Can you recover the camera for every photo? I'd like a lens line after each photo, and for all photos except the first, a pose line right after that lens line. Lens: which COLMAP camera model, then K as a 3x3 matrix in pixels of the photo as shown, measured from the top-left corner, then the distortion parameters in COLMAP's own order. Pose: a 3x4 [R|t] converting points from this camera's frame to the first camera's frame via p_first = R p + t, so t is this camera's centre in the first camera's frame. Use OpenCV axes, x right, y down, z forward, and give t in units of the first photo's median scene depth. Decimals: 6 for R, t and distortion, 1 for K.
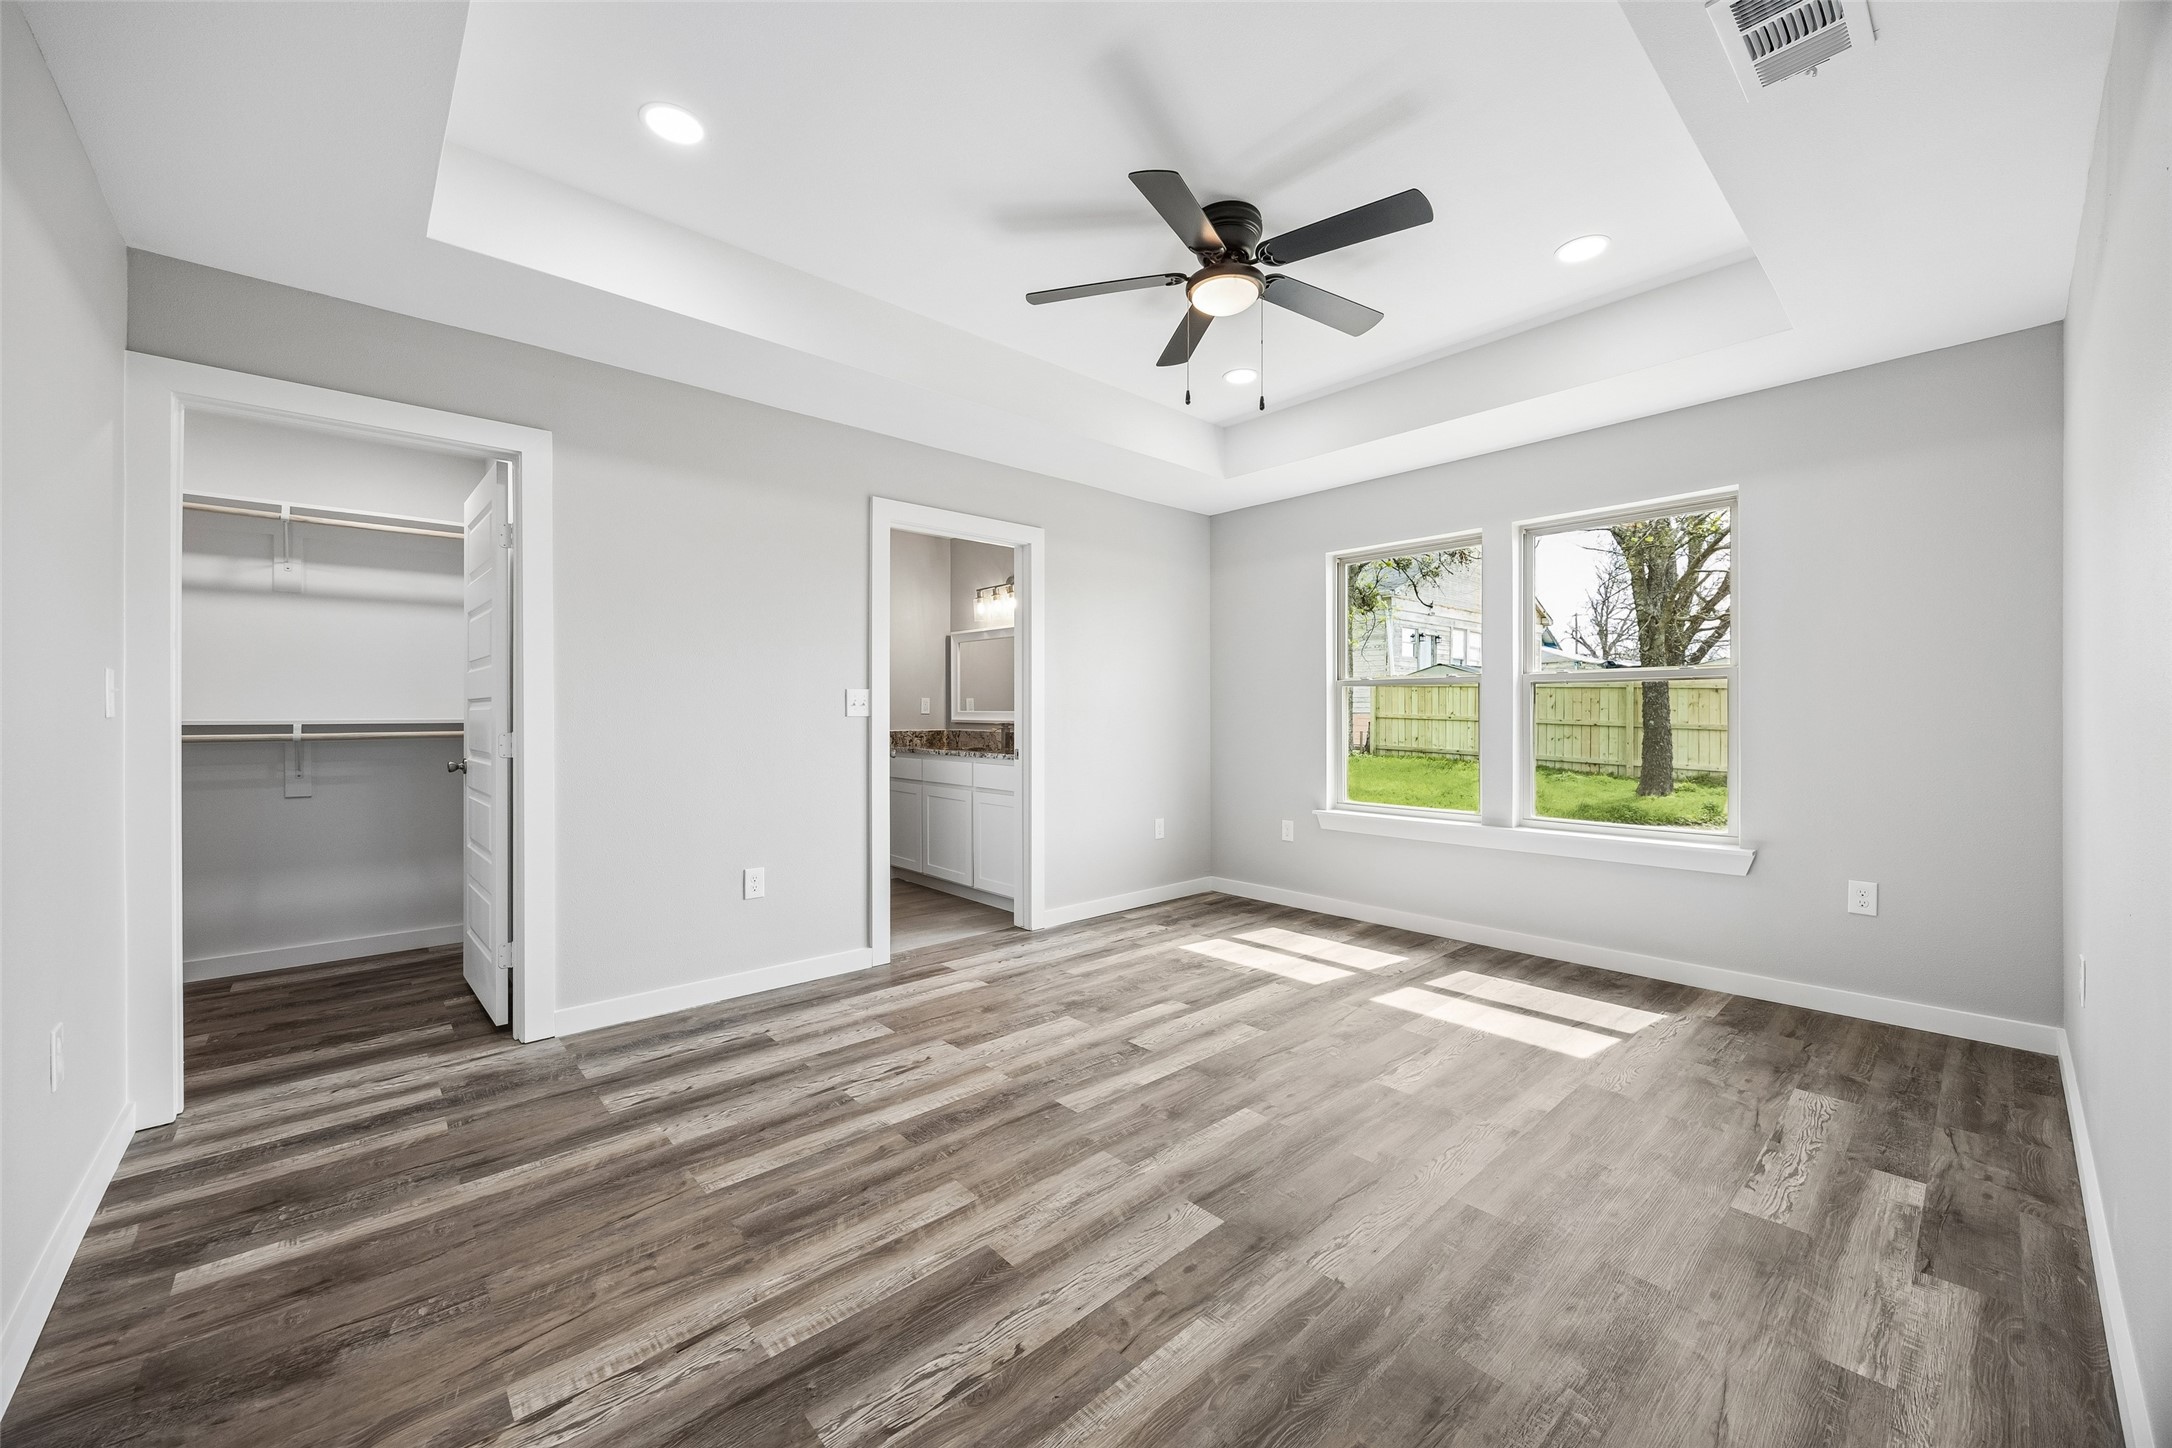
lens RADIAL K [[824.9, 0, 1078.4], [0, 824.9, 713.4], [0, 0, 1]] dist [-0.006929, 0.000449]
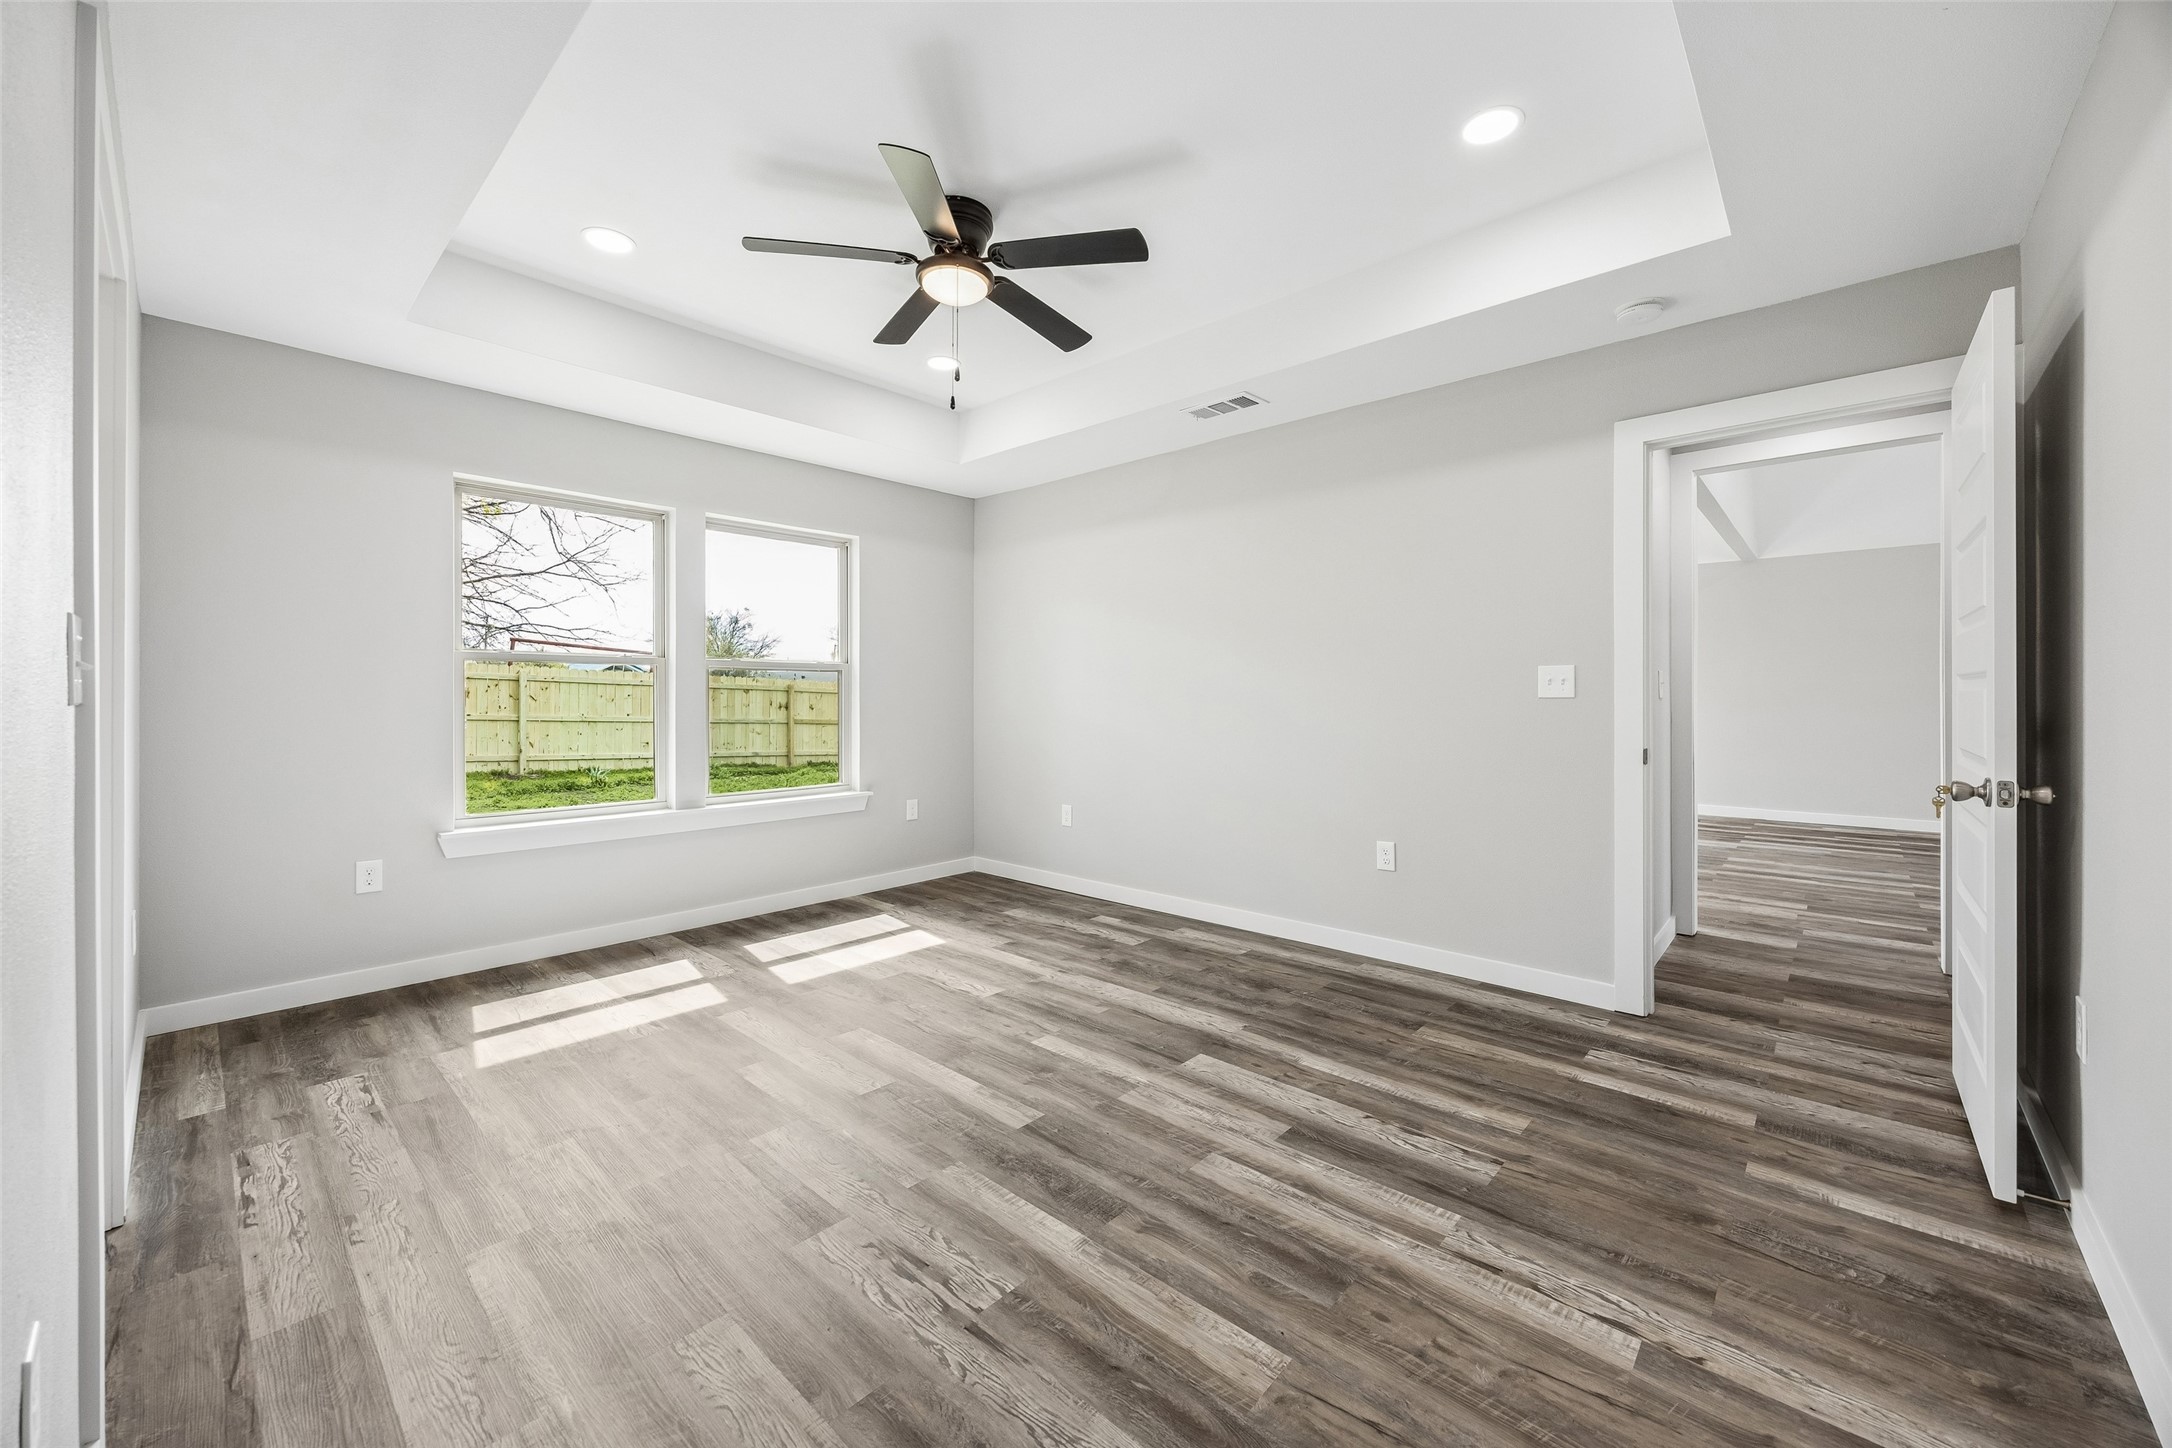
lens RADIAL K [[824.9, 0, 1093.5], [0, 824.9, 728.4], [0, 0, 1]] dist [-0.006929, 0.000449]
pose [[-0.099633, -0.036858, 0.994341, -1.103740], [0.000374, 0.999312, 0.037080, -0.002969], [-0.995024, 0.004066, -0.099550, 1.206336]]
